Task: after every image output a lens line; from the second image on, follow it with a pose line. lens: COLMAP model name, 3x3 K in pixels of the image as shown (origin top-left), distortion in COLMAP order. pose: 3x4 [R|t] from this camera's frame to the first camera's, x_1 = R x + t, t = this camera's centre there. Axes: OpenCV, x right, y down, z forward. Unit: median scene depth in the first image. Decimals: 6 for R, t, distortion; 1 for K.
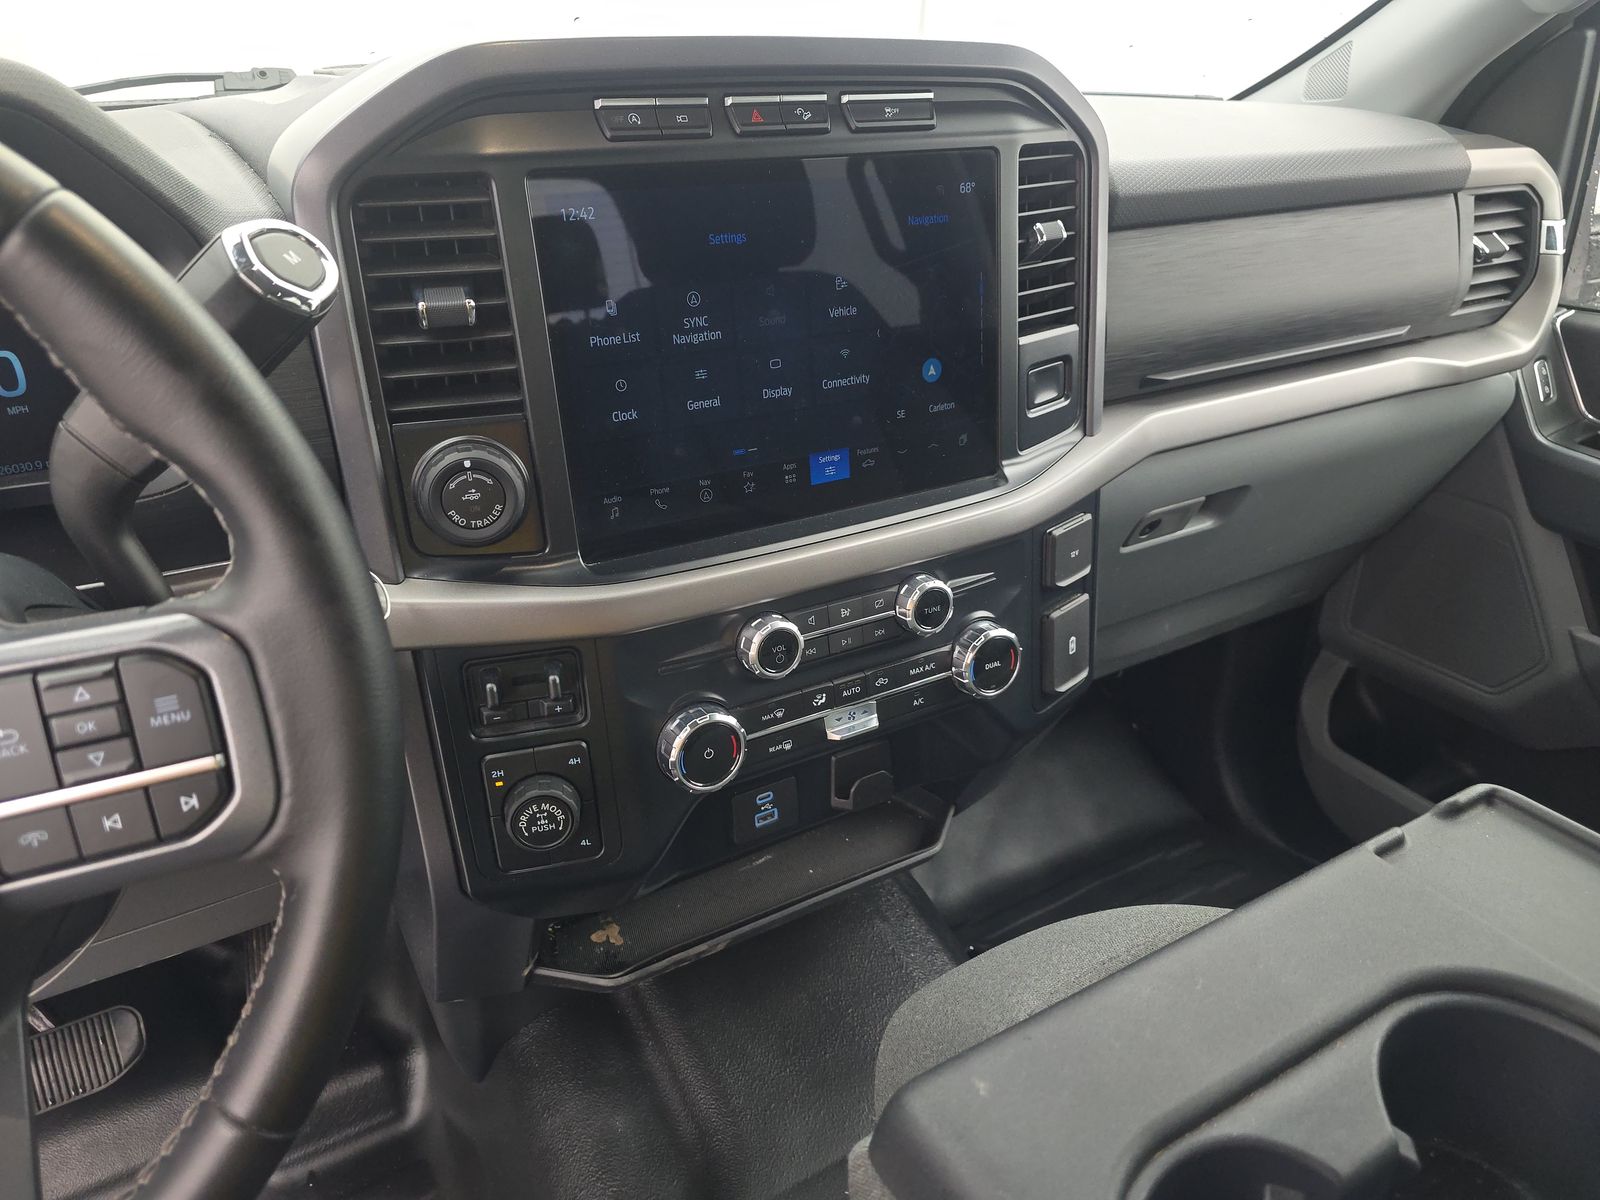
lens RADIAL K [[1072.1, 0, 800.0], [0, 1072.1, 600.0], [0, 0, 1]] dist [0.068392, -0.083843]
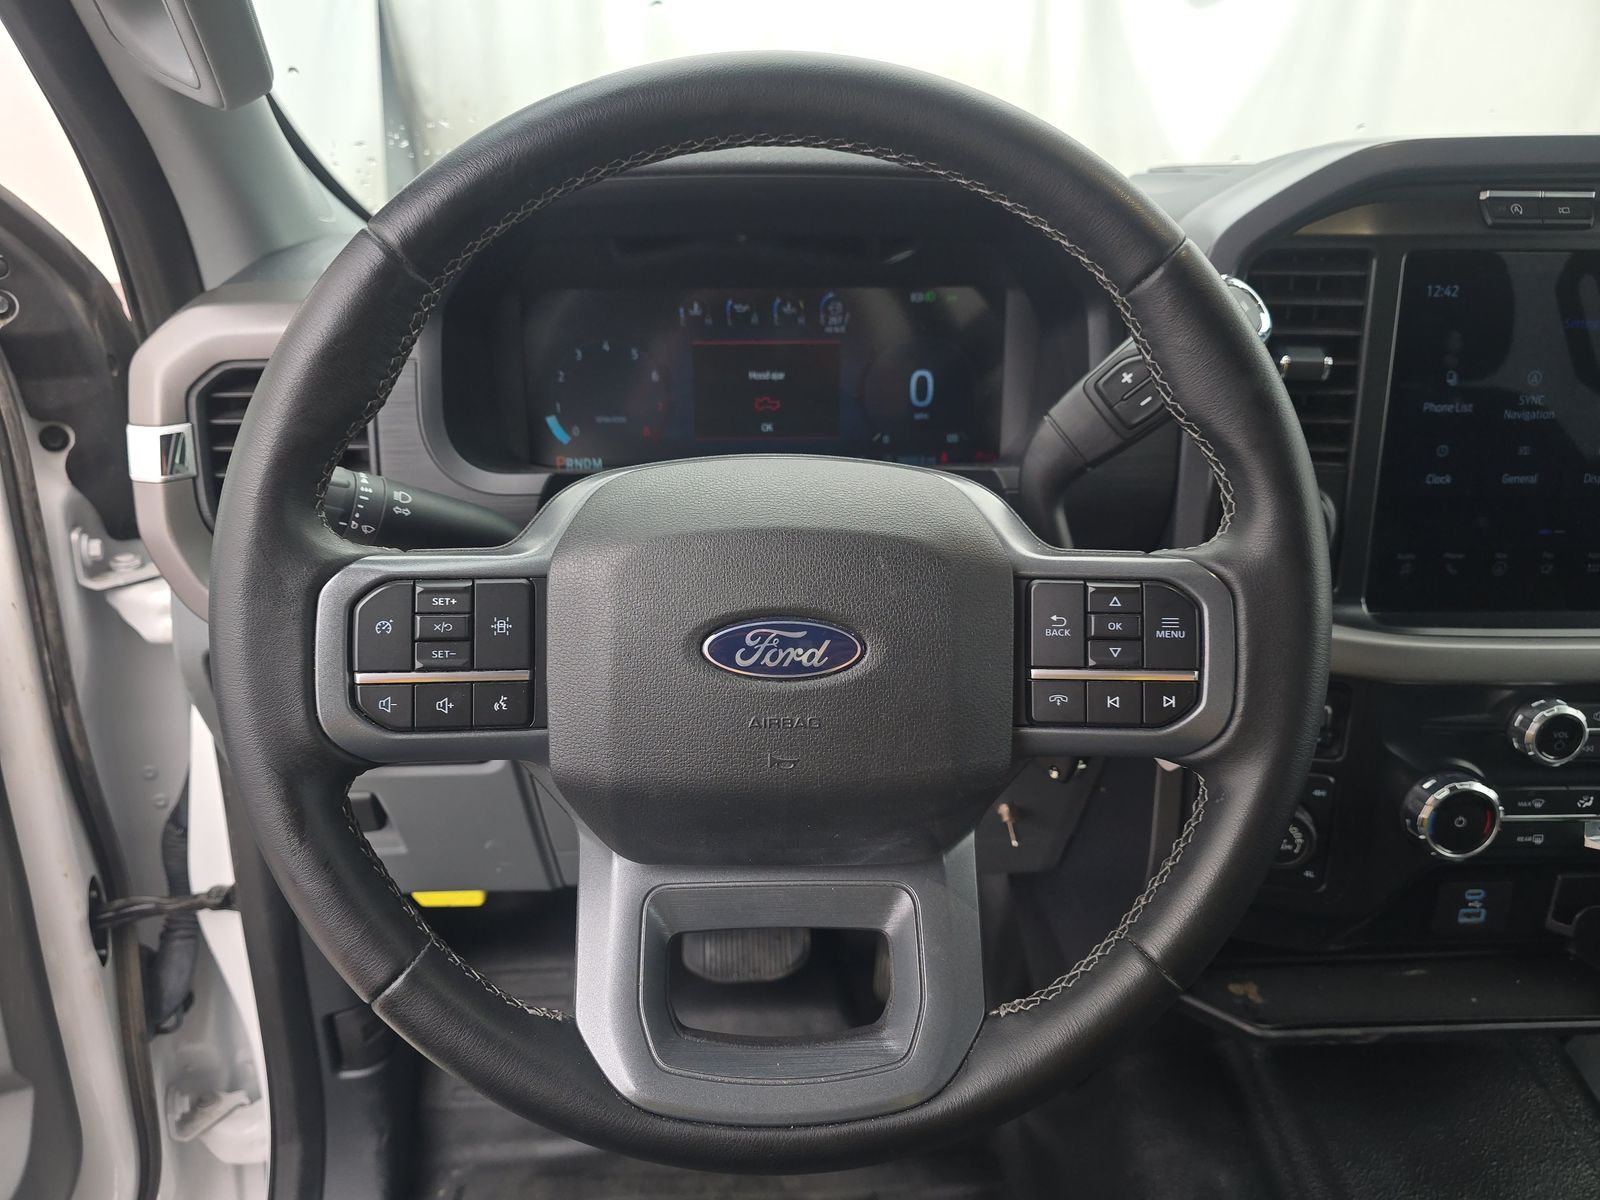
lens RADIAL K [[1101.8, 0, 800.0], [0, 1101.8, 600.0], [0, 0, 1]] dist [0.005812, -0.006165]
pose [[0.884214, 0.174651, -0.433200, -0.221765], [-0.214490, 0.975715, -0.044427, 0.121168], [0.414921, 0.132200, 0.900202, -0.202517]]
